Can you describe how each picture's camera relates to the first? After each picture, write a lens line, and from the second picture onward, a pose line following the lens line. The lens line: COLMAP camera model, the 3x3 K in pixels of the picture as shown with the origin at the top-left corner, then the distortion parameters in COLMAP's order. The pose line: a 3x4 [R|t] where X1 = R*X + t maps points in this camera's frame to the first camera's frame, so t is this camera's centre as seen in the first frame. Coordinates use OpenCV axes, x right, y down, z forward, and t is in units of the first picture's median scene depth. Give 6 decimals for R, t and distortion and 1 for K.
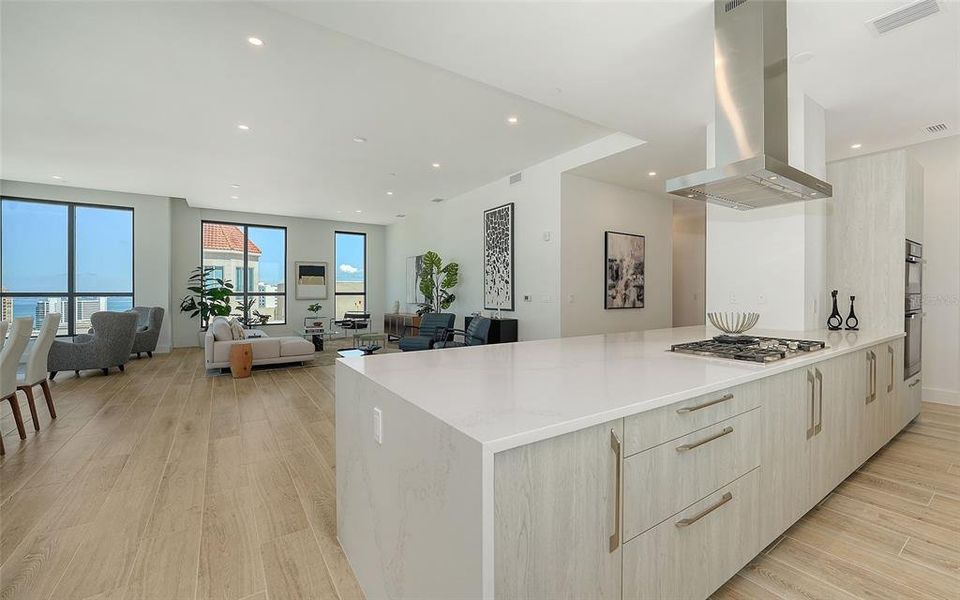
lens RADIAL K [[396.5, 0, 529.2], [0, 396.5, 278.6], [0, 0, 1]] dist [0.003993, 0.000256]
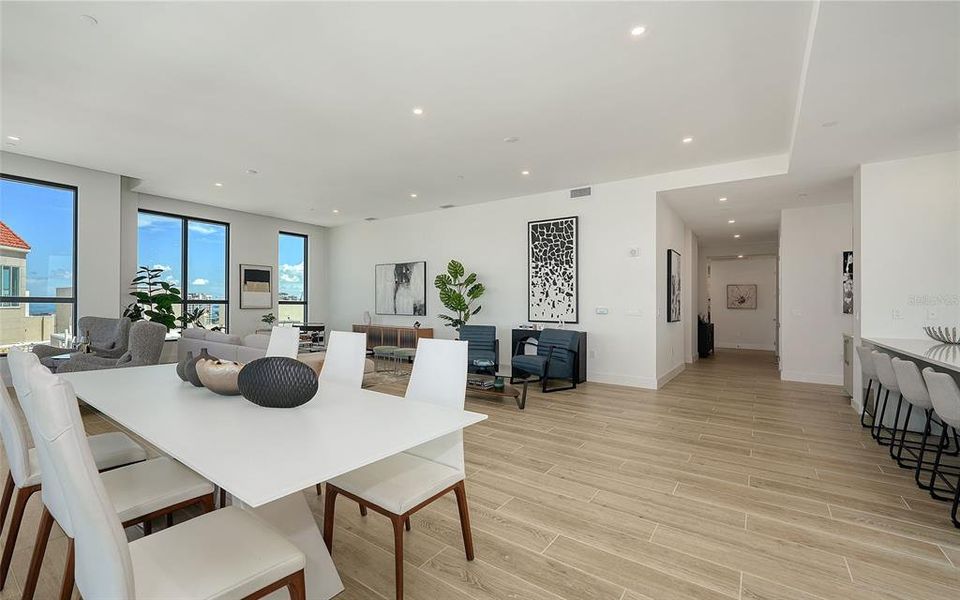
lens RADIAL K [[396.5, 0, 424.3], [0, 396.5, 295.0], [0, 0, 1]] dist [0.003993, 0.000256]
pose [[0.967042, 0.019390, 0.253876, -0.631907], [-0.023317, 0.999650, 0.012470, 0.005273], [-0.253545, -0.017979, 0.967156, 0.111321]]
